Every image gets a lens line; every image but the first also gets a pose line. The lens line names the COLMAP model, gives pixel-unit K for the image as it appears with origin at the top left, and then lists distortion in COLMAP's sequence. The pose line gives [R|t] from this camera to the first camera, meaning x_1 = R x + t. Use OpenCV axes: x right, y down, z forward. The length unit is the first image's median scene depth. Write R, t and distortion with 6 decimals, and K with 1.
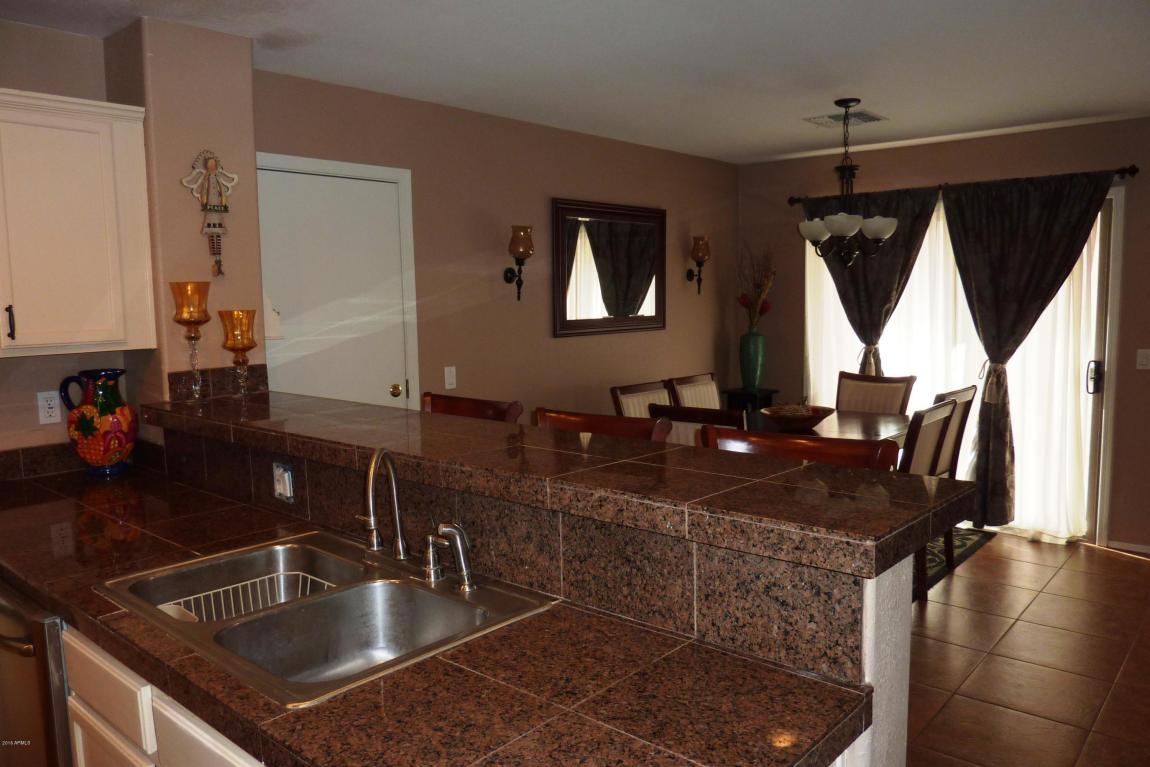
lens RADIAL K [[844.2, 0, 580.3], [0, 844.2, 384.7], [0, 0, 1]] dist [-0.009783, -0.025402]
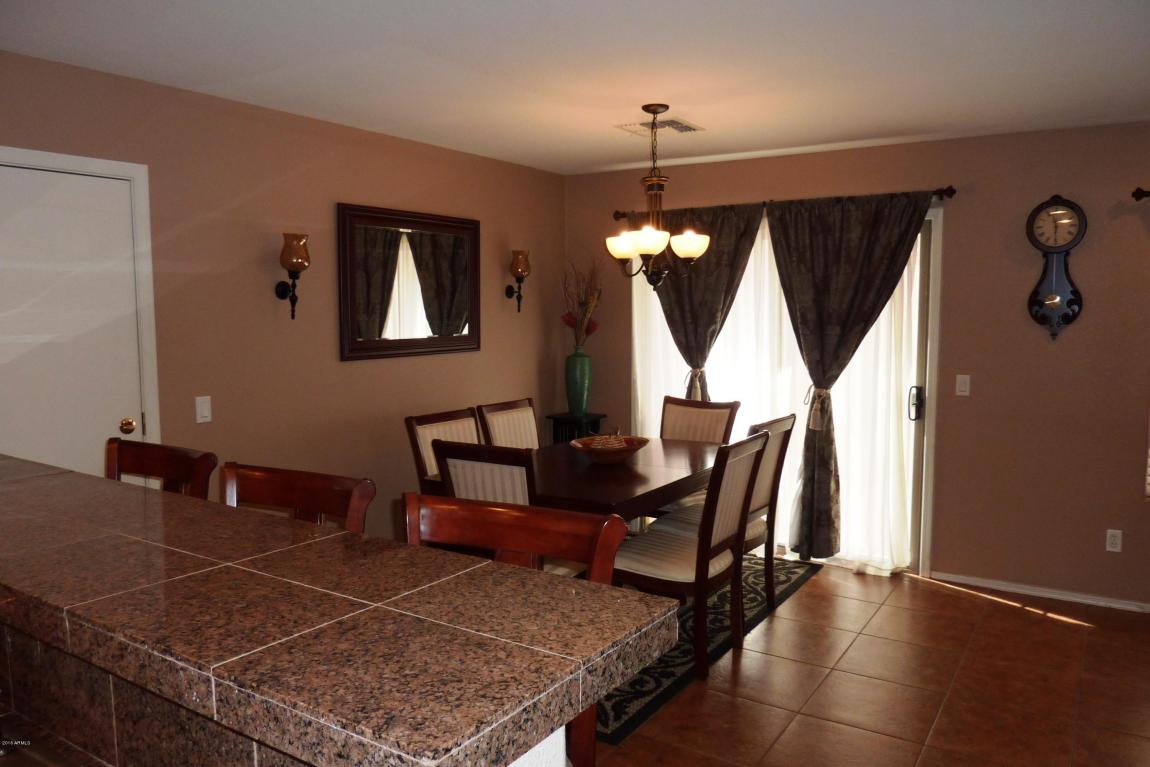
lens RADIAL K [[844.2, 0, 580.3], [0, 844.2, 384.7], [0, 0, 1]] dist [-0.009783, -0.025402]
pose [[0.989545, -0.000369, 0.144226, 0.085470], [0.002276, 0.999912, -0.013061, -0.018206], [-0.144208, 0.013253, 0.989459, 0.087493]]
